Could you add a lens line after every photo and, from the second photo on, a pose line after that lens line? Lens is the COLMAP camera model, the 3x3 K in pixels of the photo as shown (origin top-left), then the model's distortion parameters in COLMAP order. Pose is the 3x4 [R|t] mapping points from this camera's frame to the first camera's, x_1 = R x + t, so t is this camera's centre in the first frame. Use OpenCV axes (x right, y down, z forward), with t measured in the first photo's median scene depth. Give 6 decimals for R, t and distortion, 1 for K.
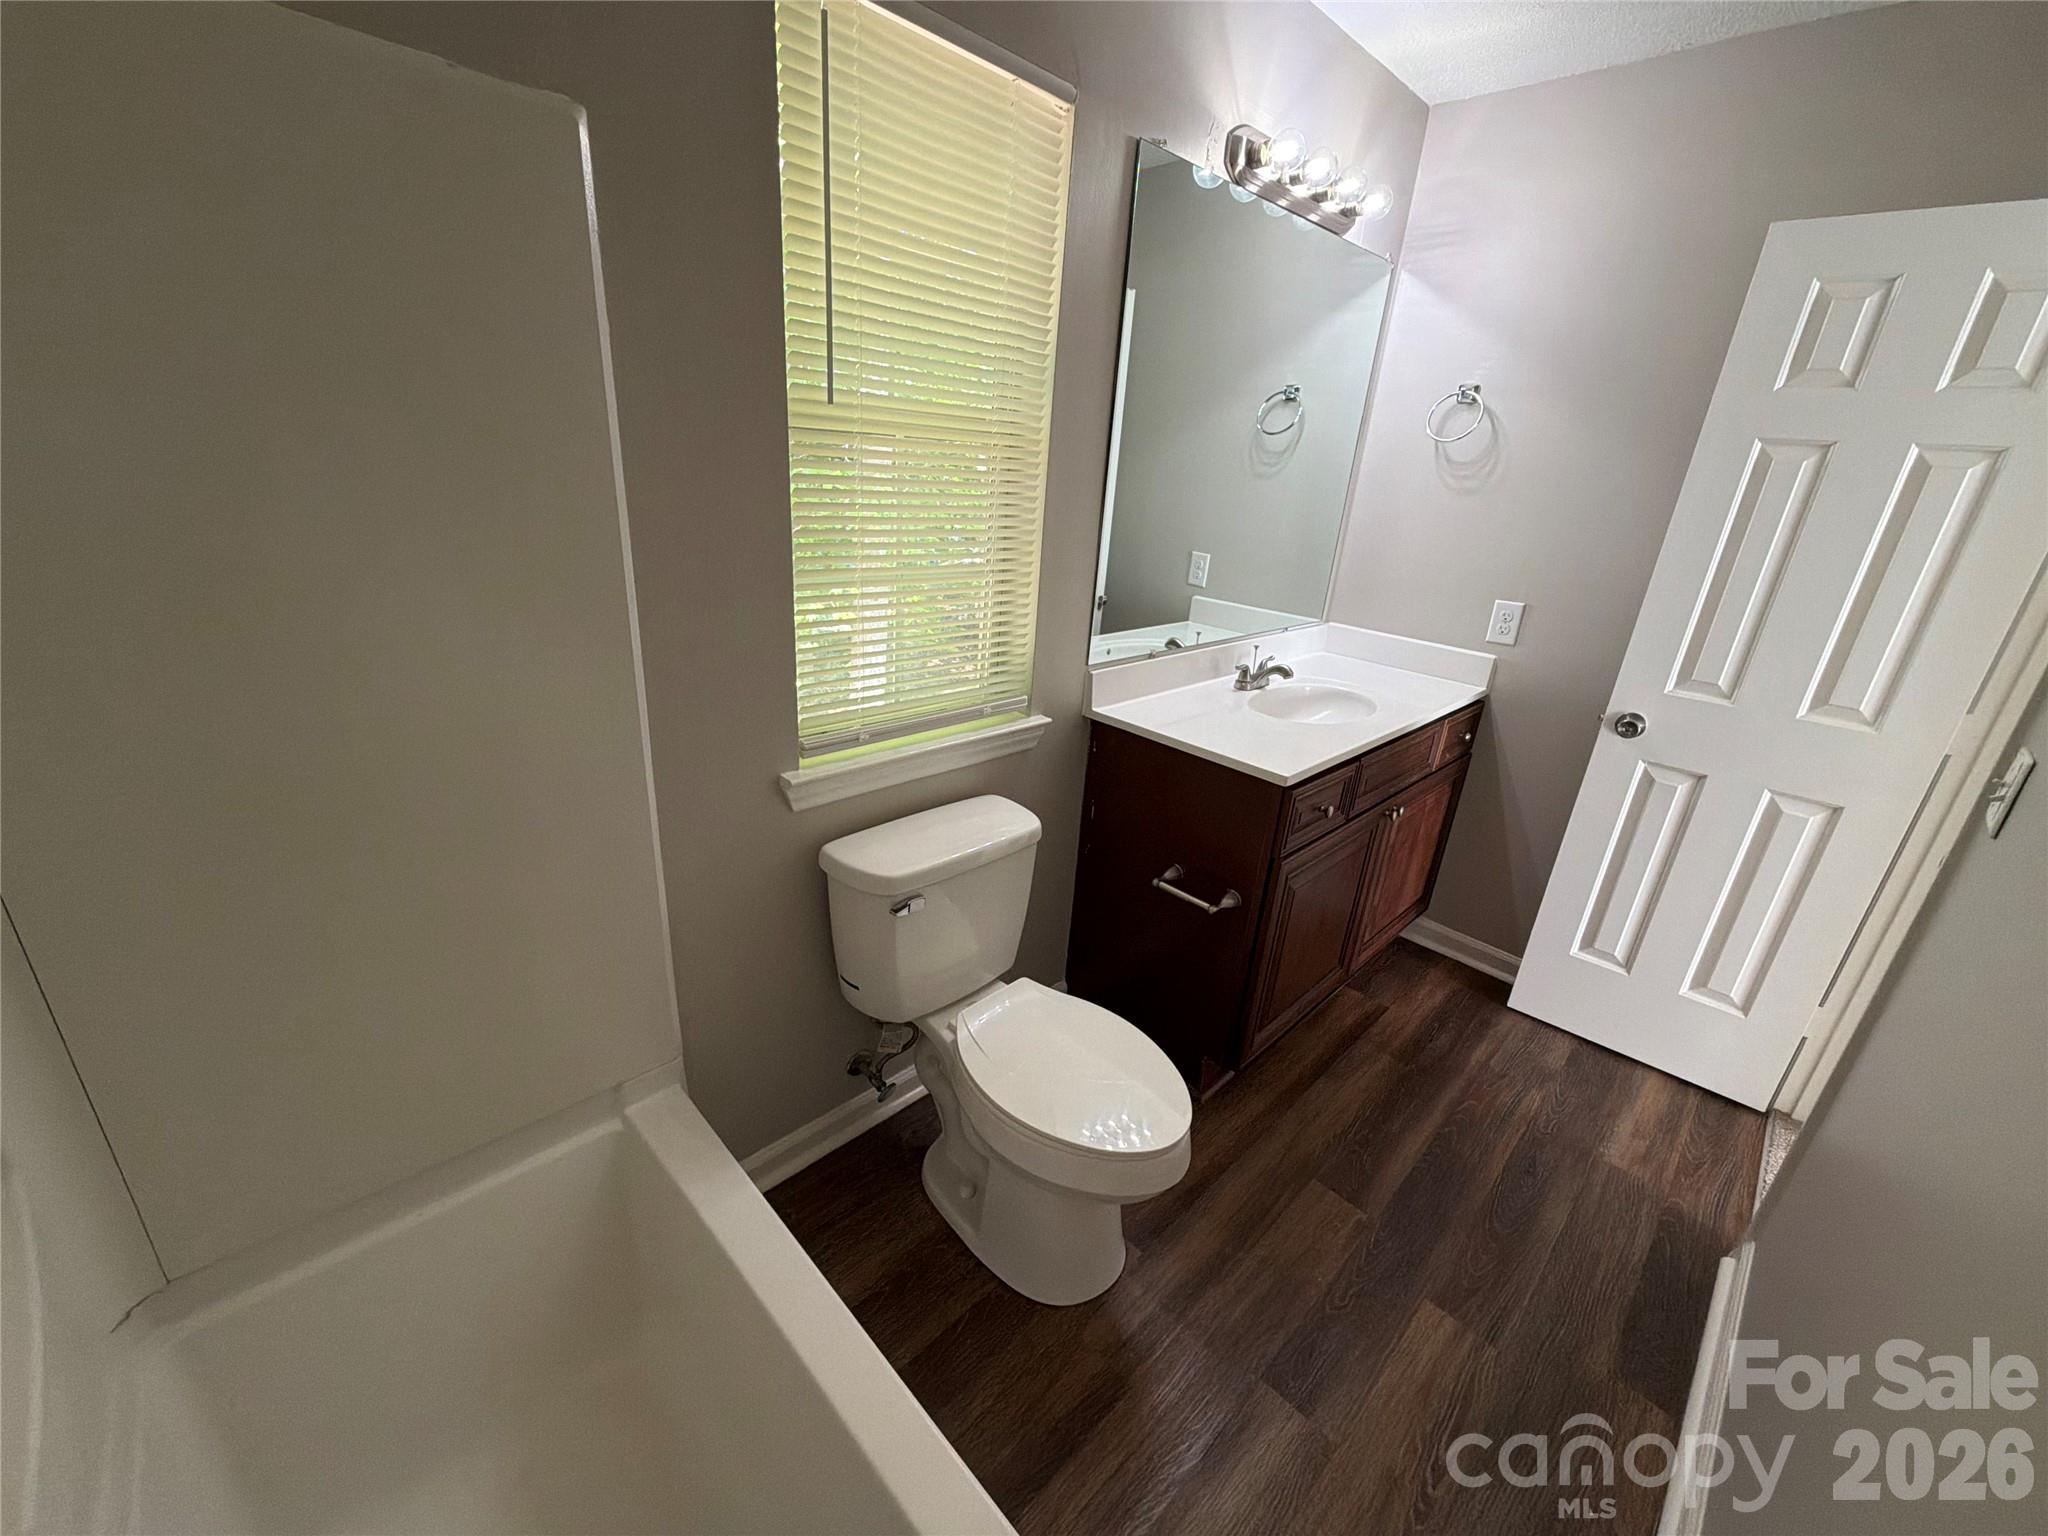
lens RADIAL K [[817.6, 0, 1009.9], [0, 817.6, 762.3], [0, 0, 1]] dist [-0.003182, 0.000054]
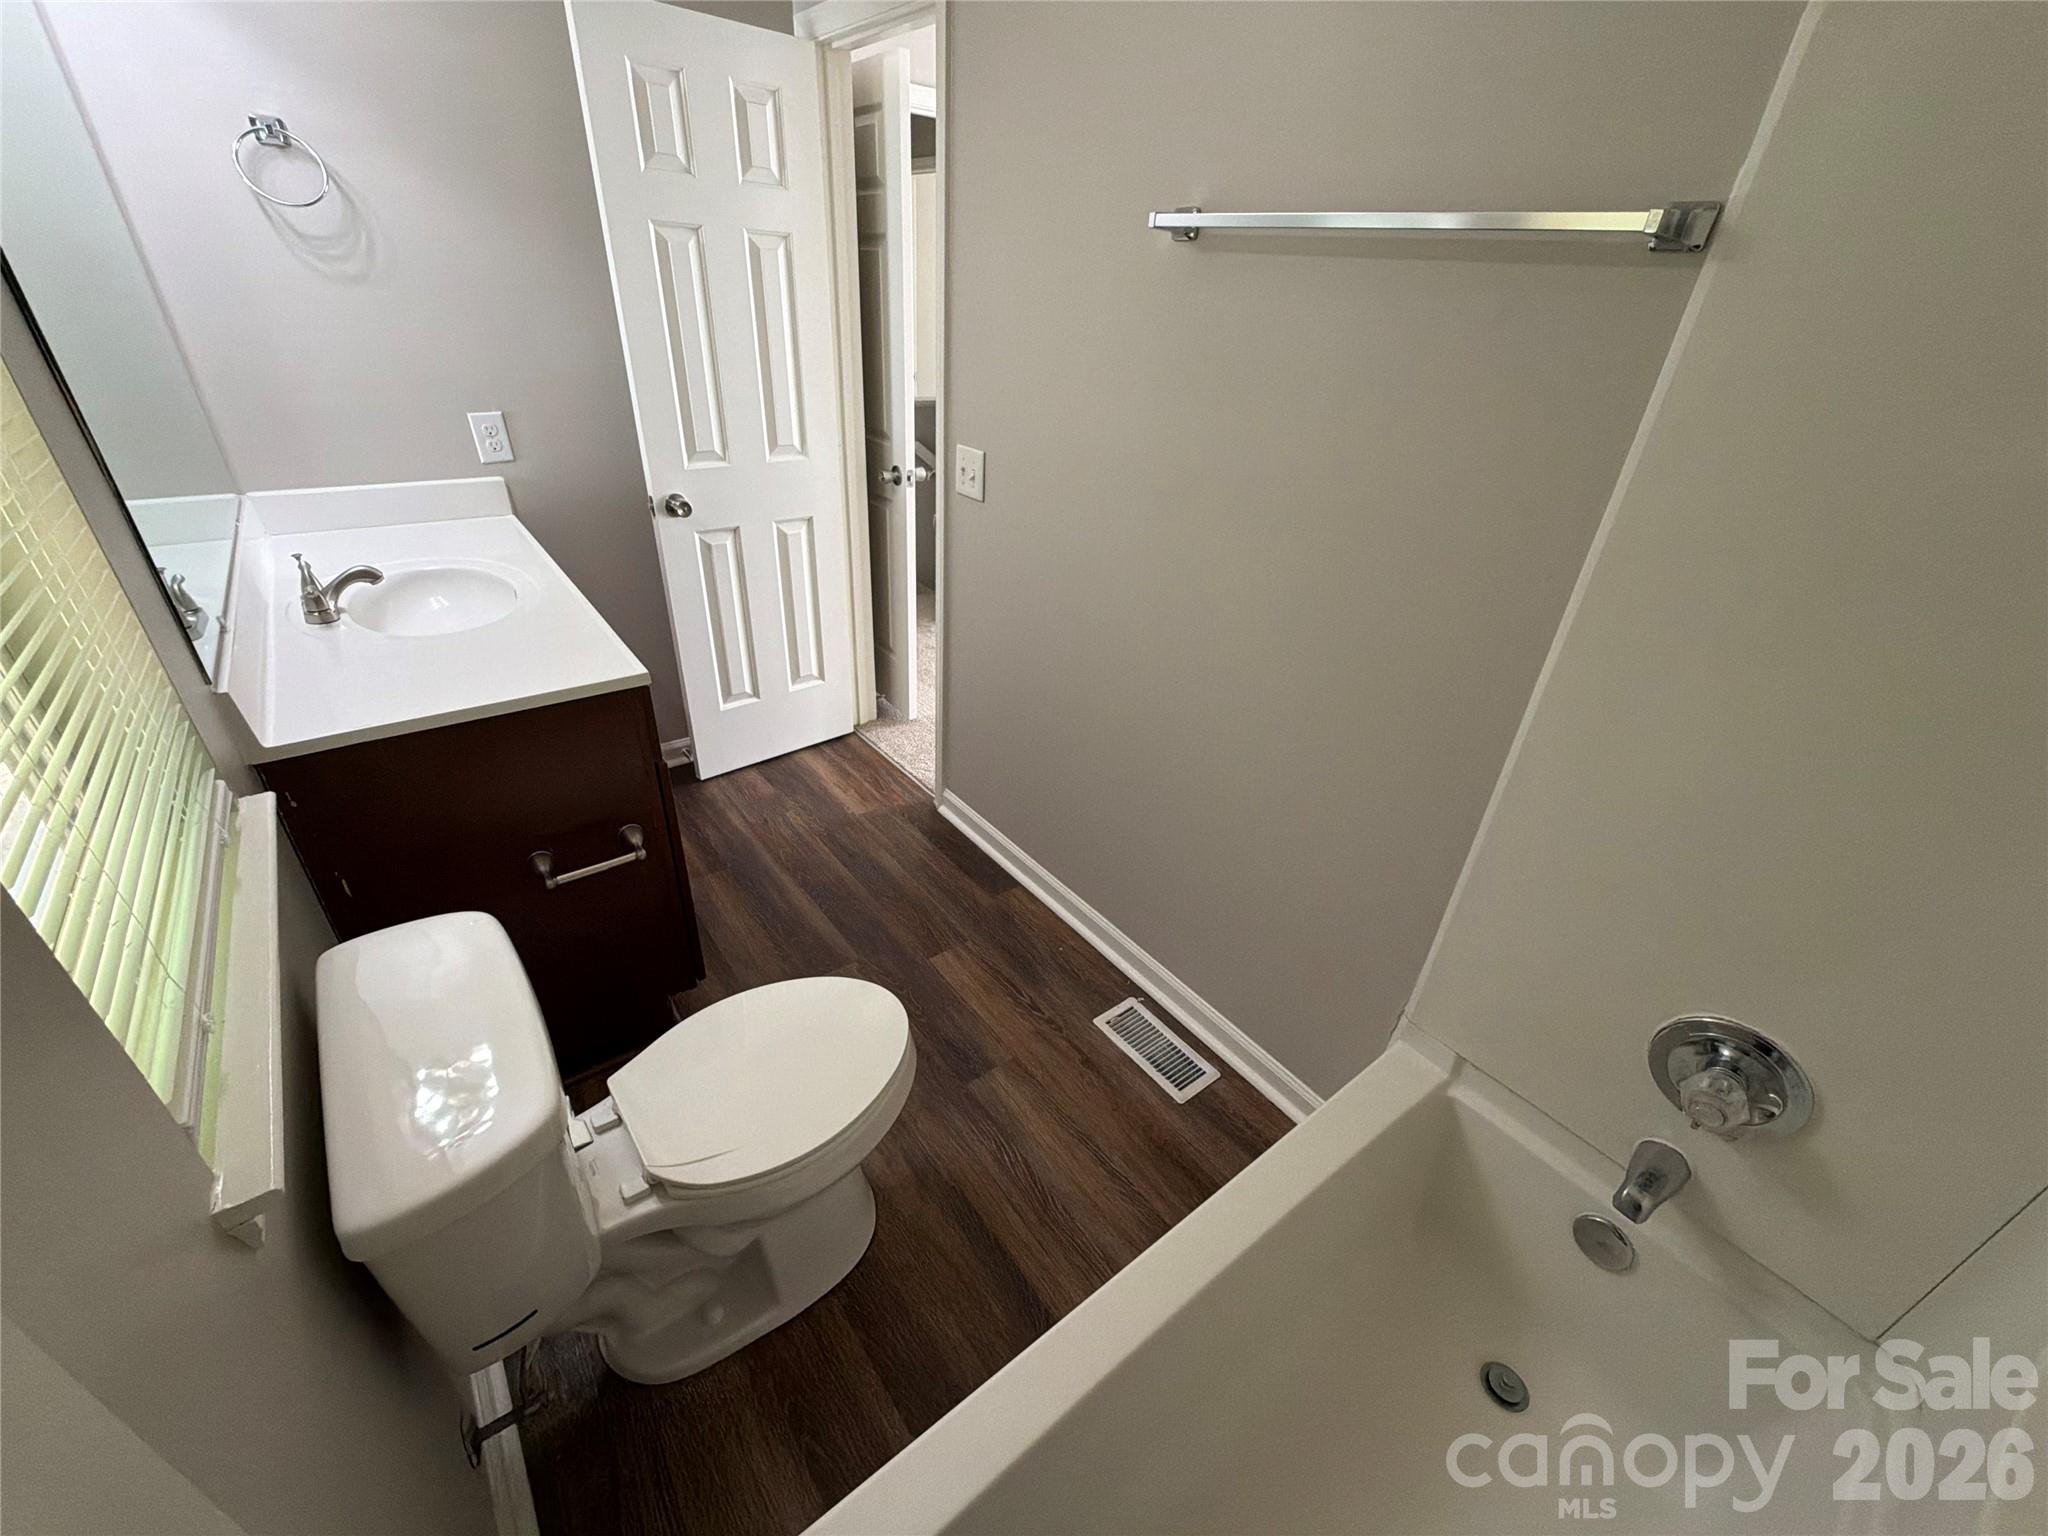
lens RADIAL K [[817.6, 0, 1022.9], [0, 817.6, 764.2], [0, 0, 1]] dist [-0.003182, 0.000054]
pose [[0.115282, -0.550733, 0.826682, -0.267284], [0.308079, 0.811015, 0.497334, -0.146932], [-0.944350, 0.197350, 0.263165, 0.285176]]
